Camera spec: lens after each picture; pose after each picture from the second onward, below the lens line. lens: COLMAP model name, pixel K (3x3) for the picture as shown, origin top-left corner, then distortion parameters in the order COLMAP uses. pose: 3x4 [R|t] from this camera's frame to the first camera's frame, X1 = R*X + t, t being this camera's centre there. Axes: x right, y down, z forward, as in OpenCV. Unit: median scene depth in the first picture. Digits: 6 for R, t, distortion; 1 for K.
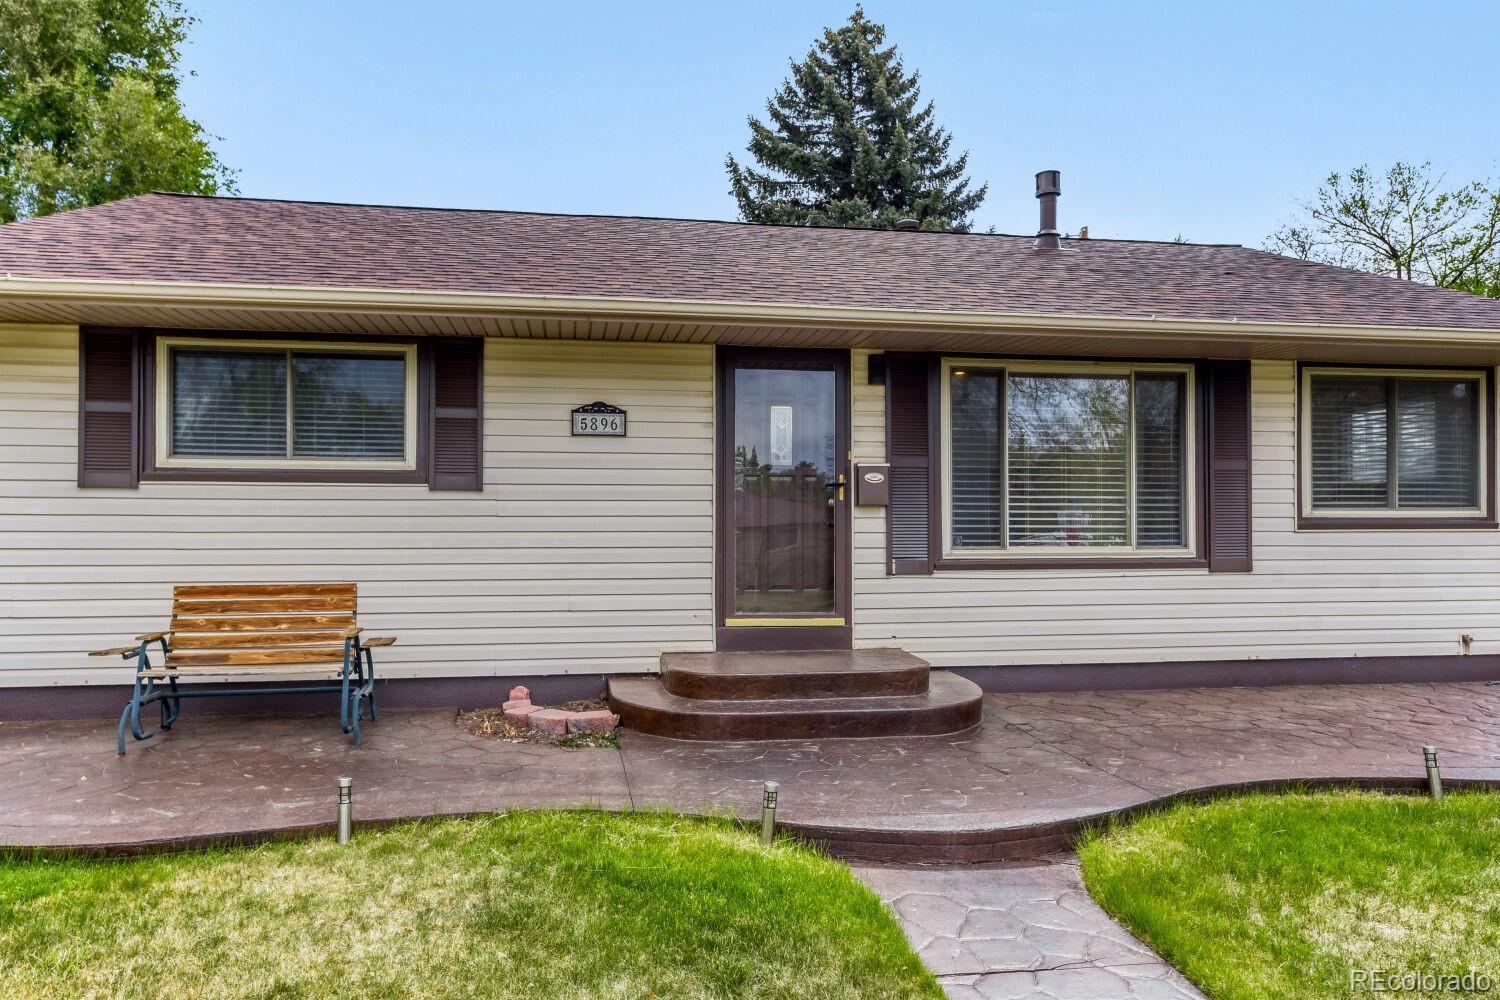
lens RADIAL K [[1059.0, 0, 744.6], [0, 1059.0, 534.7], [0, 0, 1]] dist [-0.001897, -0.002766]
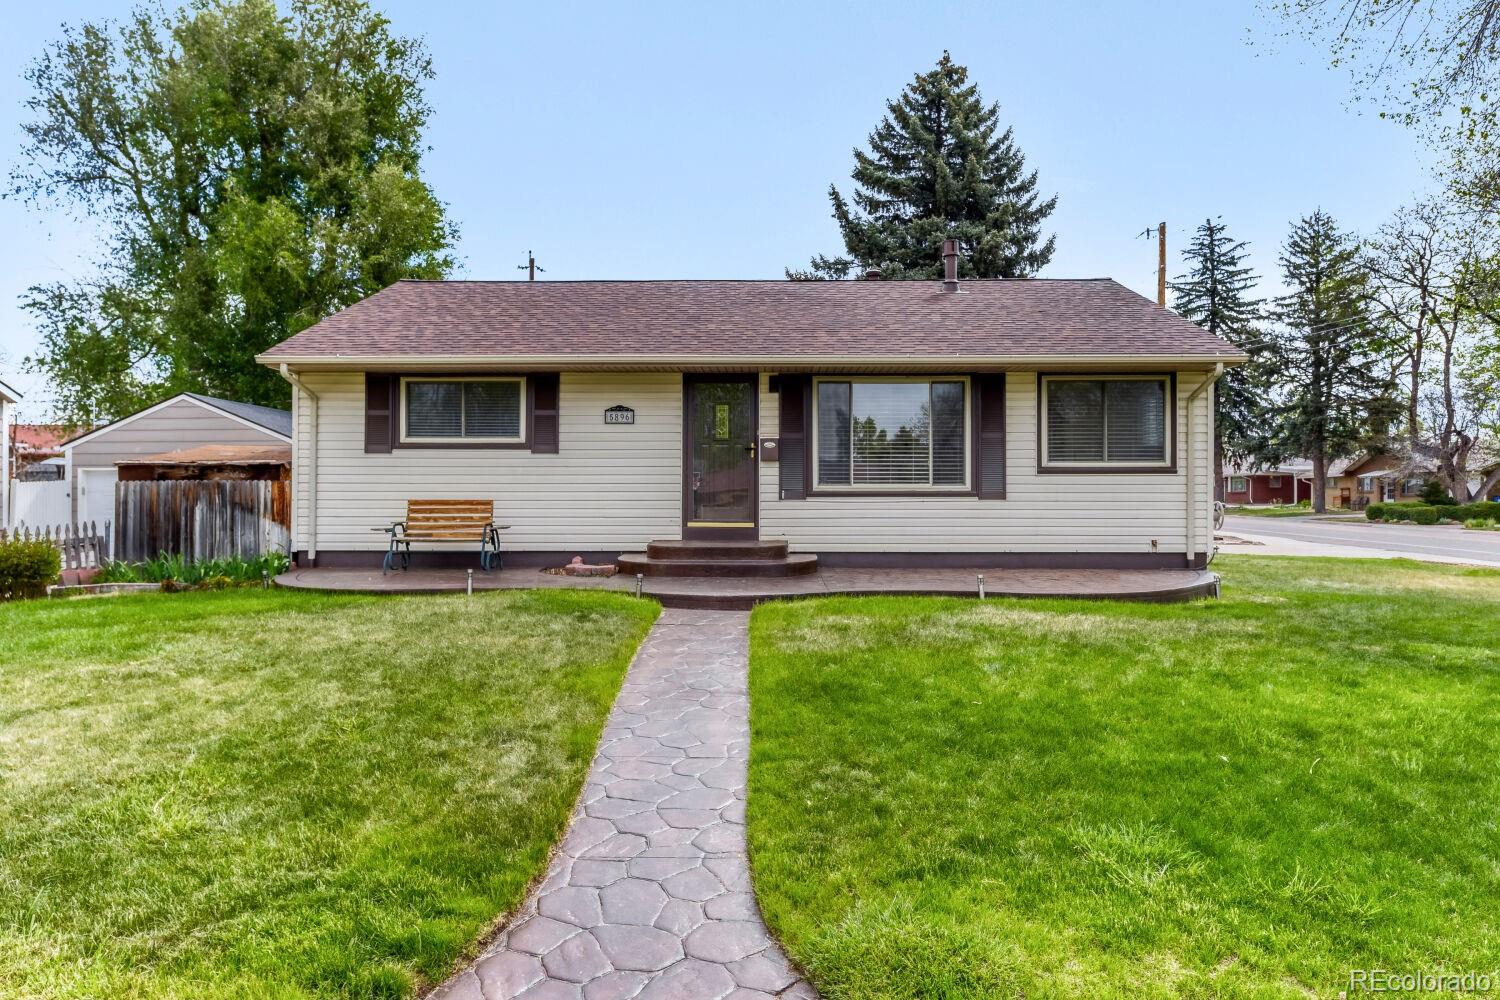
lens RADIAL K [[1031.1, 0, 750.0], [0, 1031.1, 500.0], [0, 0, 1]] dist [-0.003940, -0.000994]
pose [[0.982961, 0.001837, -0.183807, 0.380975], [-0.002518, 0.999991, -0.003475, 0.042483], [0.183799, 0.003878, 0.982956, -0.668191]]
